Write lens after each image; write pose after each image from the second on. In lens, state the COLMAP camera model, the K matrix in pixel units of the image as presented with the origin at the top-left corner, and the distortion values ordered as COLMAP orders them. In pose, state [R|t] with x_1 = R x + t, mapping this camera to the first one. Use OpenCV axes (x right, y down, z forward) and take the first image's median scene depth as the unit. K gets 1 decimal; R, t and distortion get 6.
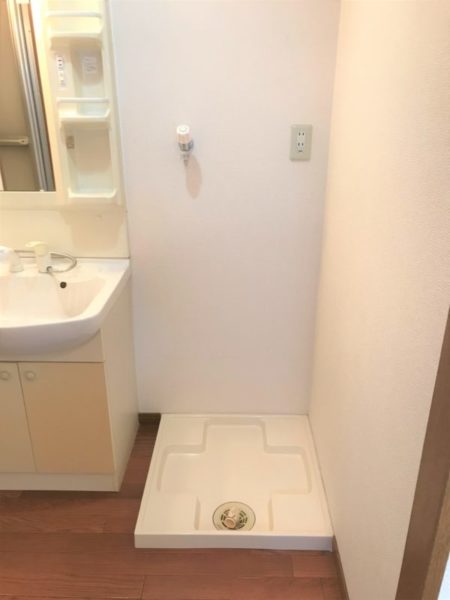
lens RADIAL K [[490.7, 0, 222.7], [0, 490.7, 299.5], [0, 0, 1]] dist [0.021904, -0.028465]
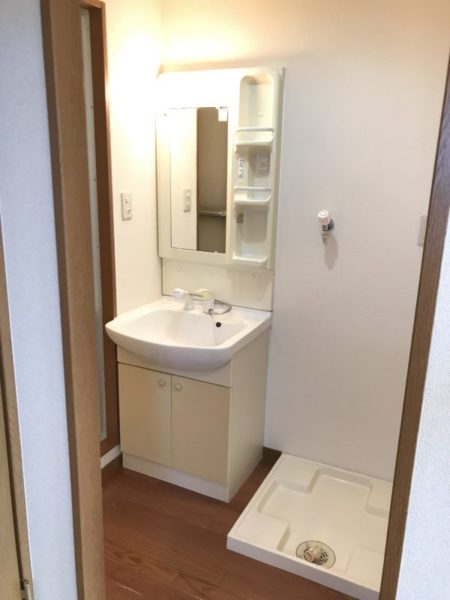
lens RADIAL K [[490.7, 0, 227.6], [0, 490.7, 302.1], [0, 0, 1]] dist [0.021904, -0.028465]
pose [[0.906270, 0.132122, -0.401520, 0.212780], [-0.186122, 0.977585, -0.098415, 0.035815], [0.379517, 0.163922, 0.910547, -0.171726]]
